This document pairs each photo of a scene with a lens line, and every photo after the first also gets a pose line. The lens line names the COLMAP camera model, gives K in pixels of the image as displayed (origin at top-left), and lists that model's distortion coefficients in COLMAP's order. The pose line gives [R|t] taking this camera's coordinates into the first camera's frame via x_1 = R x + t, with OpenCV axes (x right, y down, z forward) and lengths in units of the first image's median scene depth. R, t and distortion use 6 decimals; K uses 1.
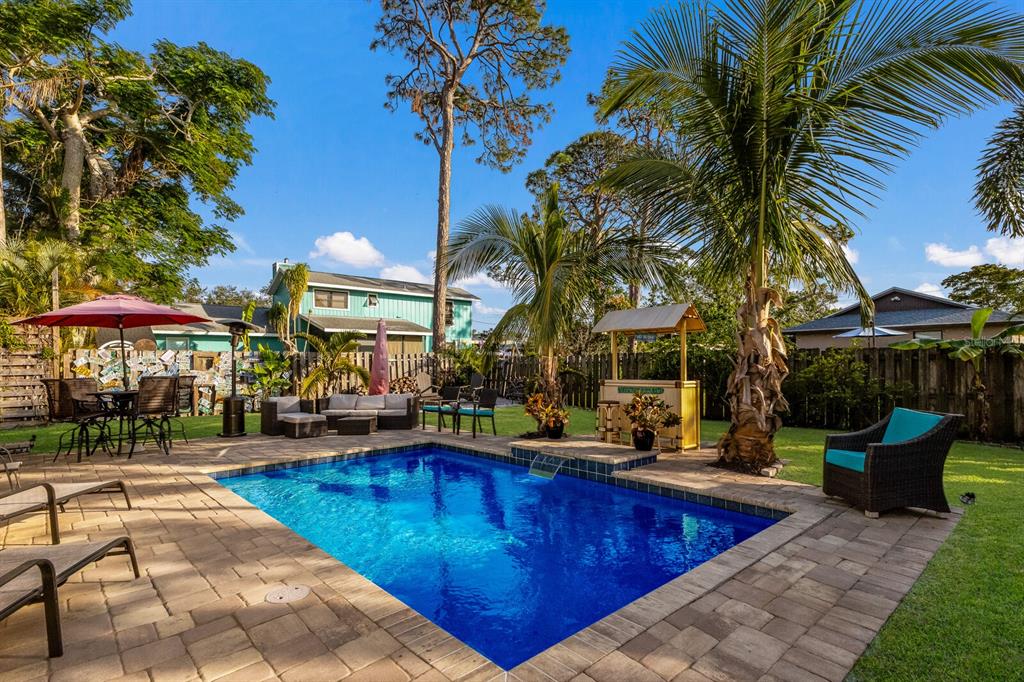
lens RADIAL K [[500.0, 0, 512.0], [0, 500.0, 341.0], [0, 0, 1]] dist [0.001054, 0.000054]
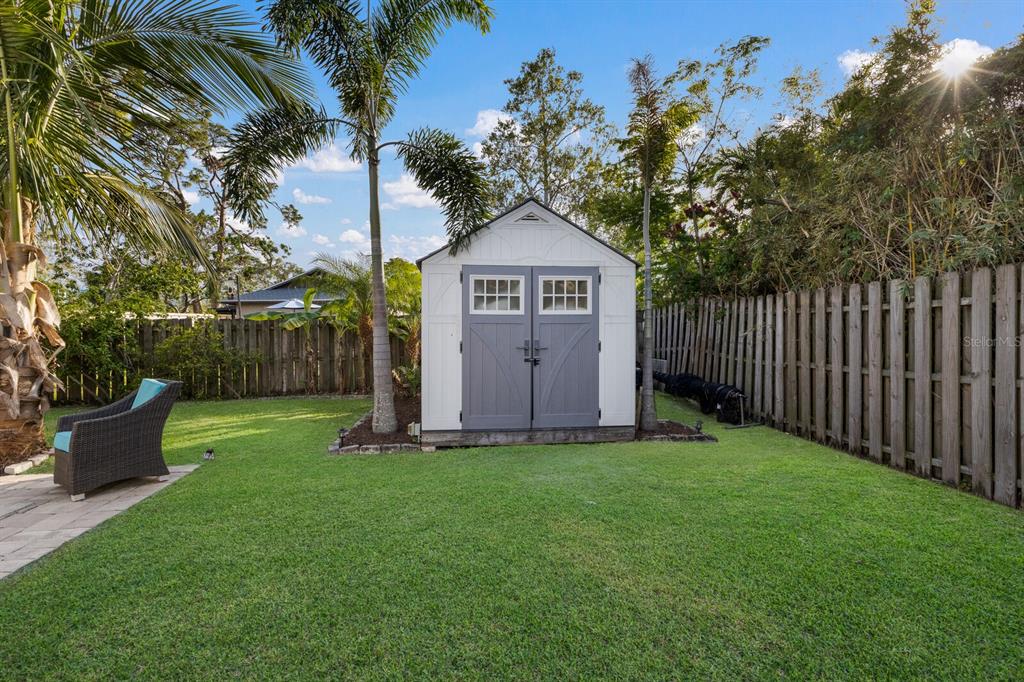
lens RADIAL K [[490.6, 0, 512.5], [0, 490.6, 323.8], [0, 0, 1]] dist [0.000411, 0.000045]
pose [[0.535596, 0.002048, 0.844472, 0.259585], [-0.023038, 0.999660, 0.012187, -0.004241], [-0.844160, -0.025982, 0.535462, -0.111255]]
